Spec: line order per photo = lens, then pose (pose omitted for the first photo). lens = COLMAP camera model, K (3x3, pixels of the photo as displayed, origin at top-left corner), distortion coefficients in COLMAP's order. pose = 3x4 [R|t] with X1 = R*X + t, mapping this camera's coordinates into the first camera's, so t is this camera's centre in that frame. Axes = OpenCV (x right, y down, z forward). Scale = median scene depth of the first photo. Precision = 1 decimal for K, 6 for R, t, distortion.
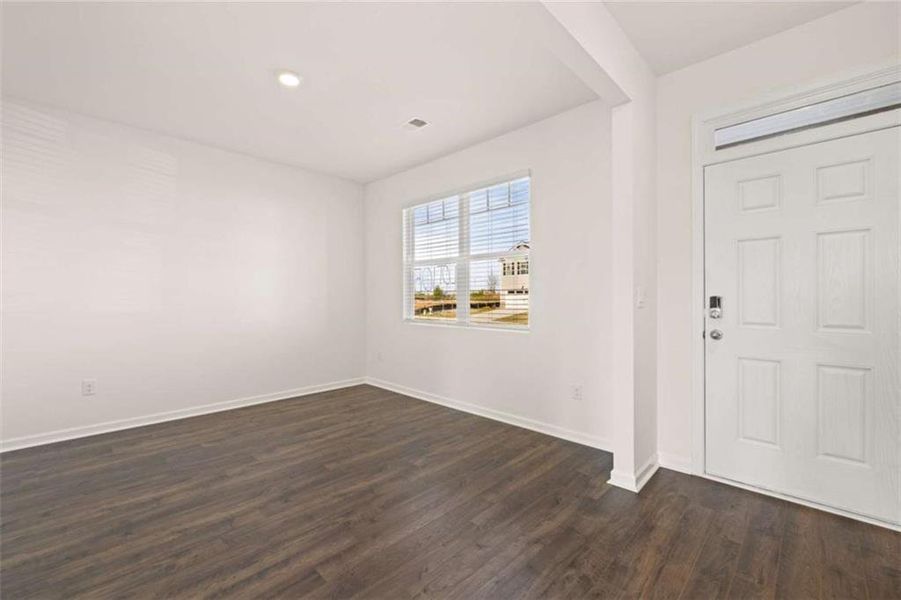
lens RADIAL K [[377.5, 0, 450.5], [0, 377.5, 300.0], [0, 0, 1]] dist [-0.000110, 0.000467]
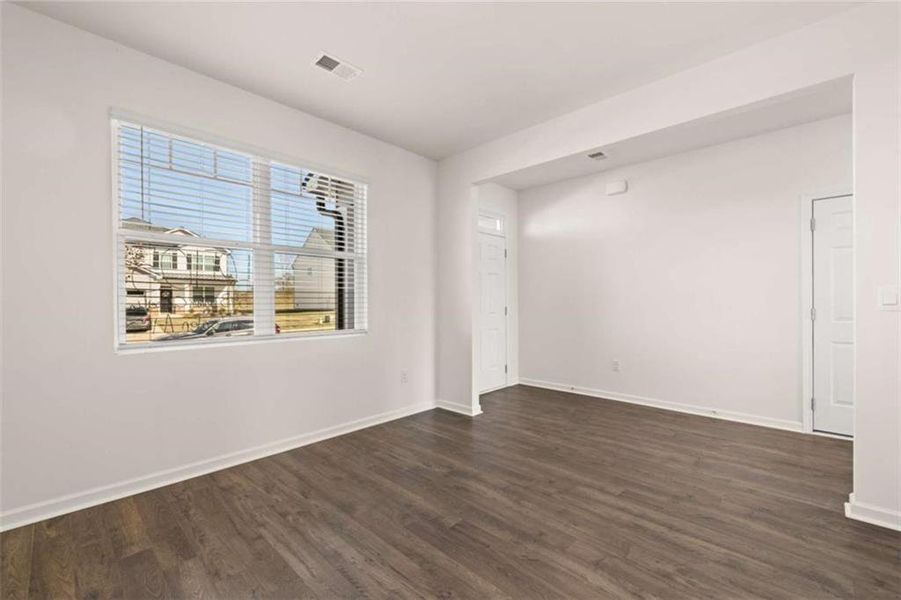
lens RADIAL K [[377.5, 0, 450.5], [0, 377.5, 300.0], [0, 0, 1]] dist [-0.000110, 0.000467]
pose [[-0.010274, 0.004620, 0.999937, -0.913744], [0.008615, 0.999953, -0.004532, -0.001588], [-0.999910, 0.008568, -0.010314, 0.852263]]
